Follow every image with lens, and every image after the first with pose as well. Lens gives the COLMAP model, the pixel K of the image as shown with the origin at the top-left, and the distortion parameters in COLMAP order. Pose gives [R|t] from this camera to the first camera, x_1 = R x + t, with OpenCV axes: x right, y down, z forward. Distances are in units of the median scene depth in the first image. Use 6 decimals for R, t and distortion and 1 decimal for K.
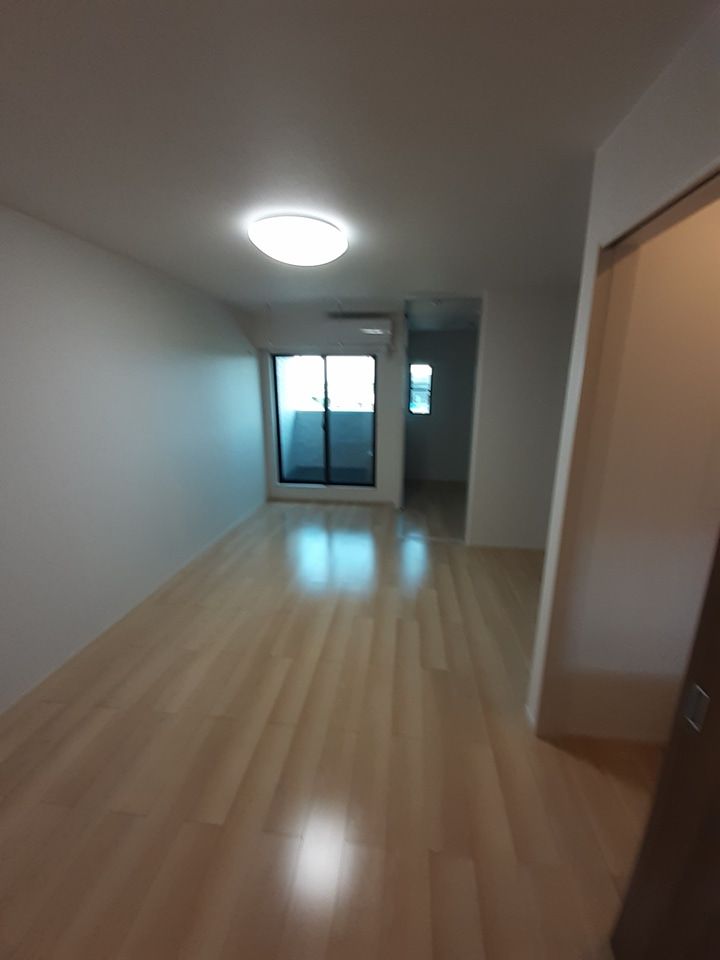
lens RADIAL K [[392.6, 0, 360.5], [0, 392.6, 482.9], [0, 0, 1]] dist [0.003237, -0.001306]
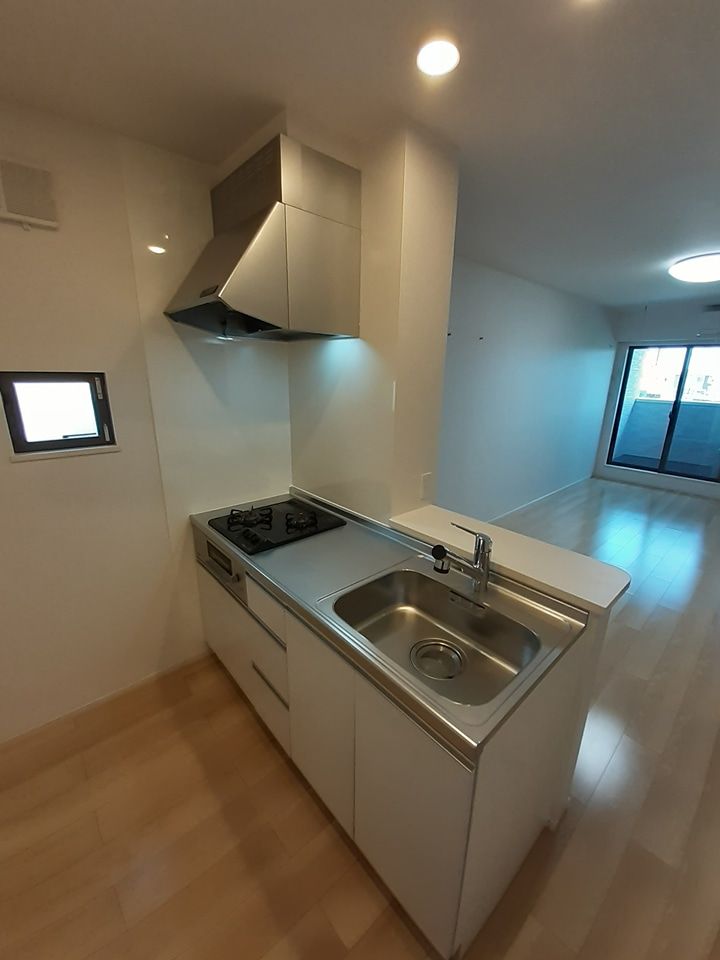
lens RADIAL K [[392.6, 0, 365.9], [0, 392.6, 483.6], [0, 0, 1]] dist [0.003237, -0.001306]
pose [[0.757148, 0.202409, -0.621094, -0.022107], [-0.179415, 0.978656, 0.100218, 0.069229], [0.628122, 0.035554, 0.777302, -0.295782]]
